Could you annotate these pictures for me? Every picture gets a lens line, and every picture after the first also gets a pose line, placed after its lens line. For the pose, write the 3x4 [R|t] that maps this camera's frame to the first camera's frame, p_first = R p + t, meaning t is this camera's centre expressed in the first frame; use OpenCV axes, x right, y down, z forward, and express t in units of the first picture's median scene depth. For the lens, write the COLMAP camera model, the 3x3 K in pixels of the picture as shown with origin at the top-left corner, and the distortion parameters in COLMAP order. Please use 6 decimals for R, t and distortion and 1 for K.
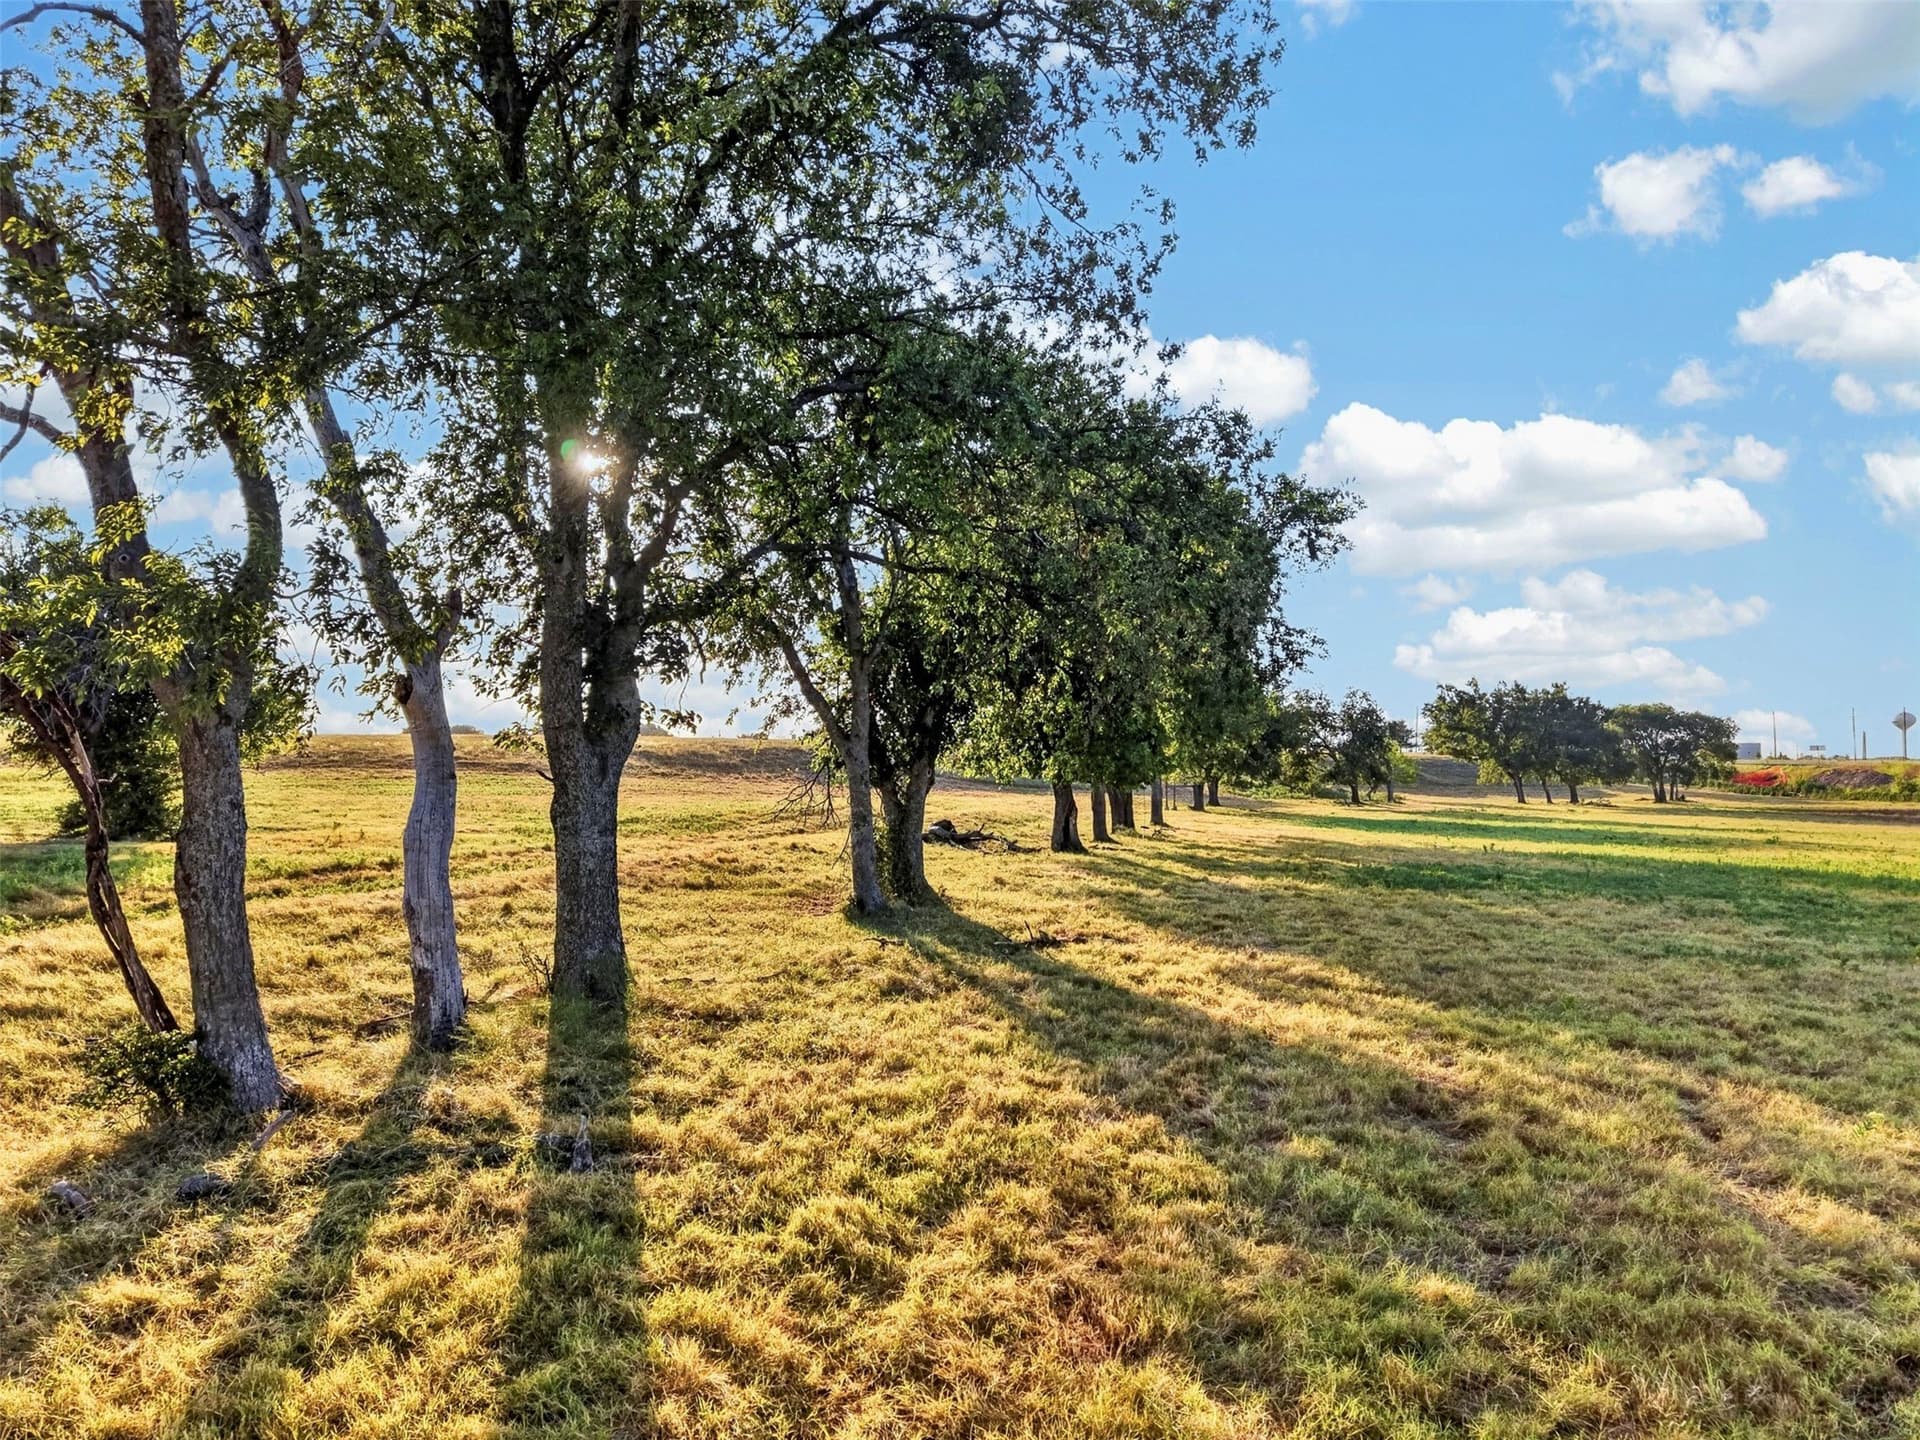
lens RADIAL K [[2614.6, 0, 960.0], [0, 2614.6, 720.0], [0, 0, 1]] dist [0.183910, -0.619931]
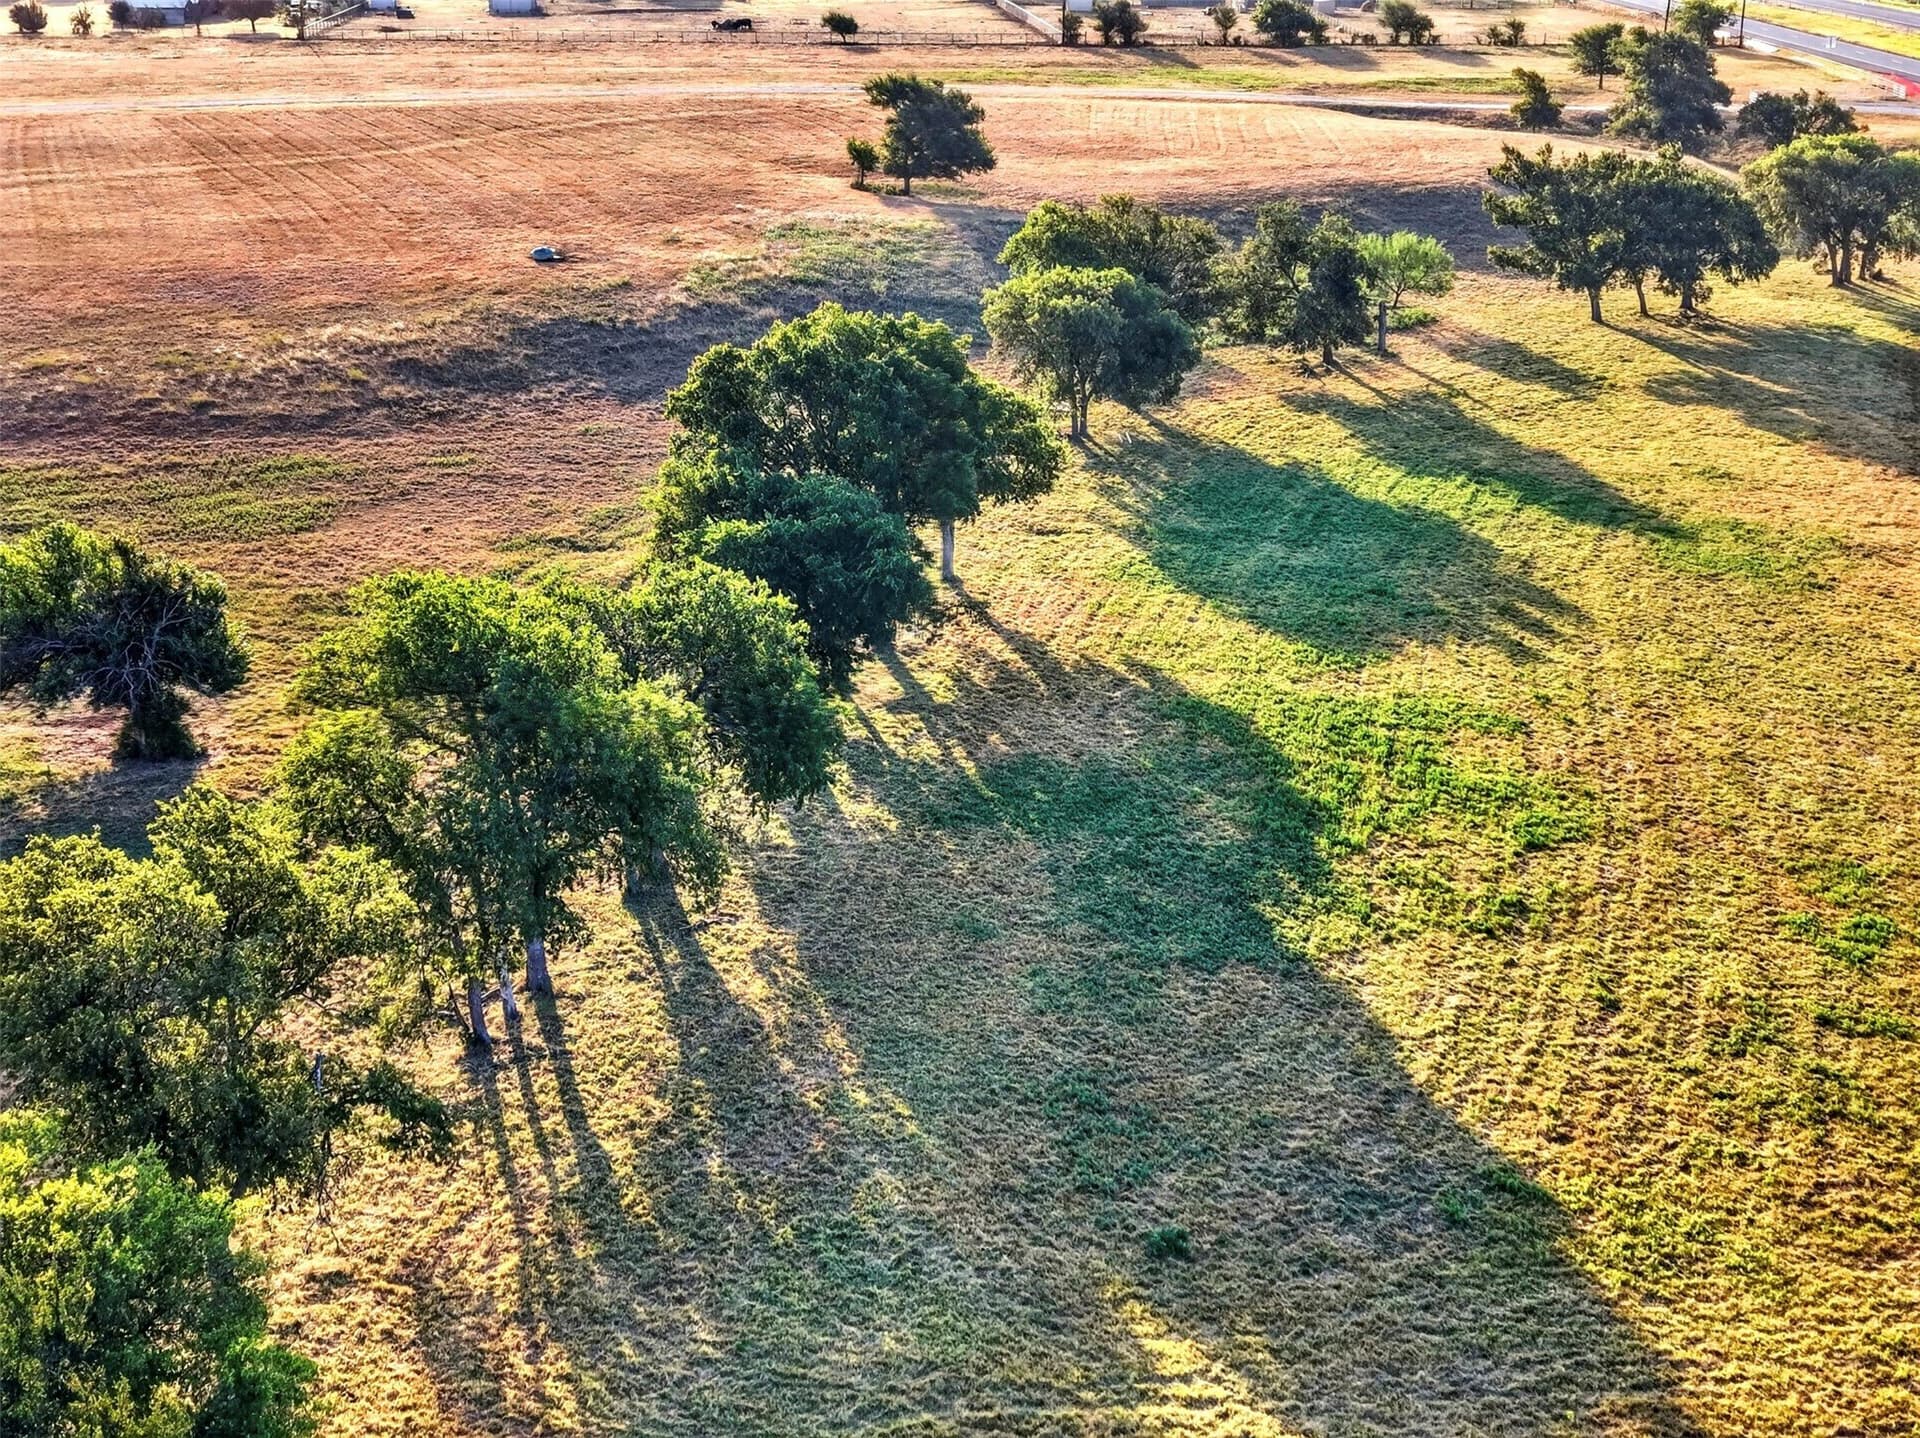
lens RADIAL K [[2614.6, 0, 960.0], [0, 2614.6, 719.0], [0, 0, 1]] dist [0.183910, -0.619931]
pose [[0.997342, 0.004195, 0.072735, 0.320441], [-0.011753, 0.994529, 0.103795, -1.258023], [-0.071902, -0.104374, 0.991936, -4.989313]]
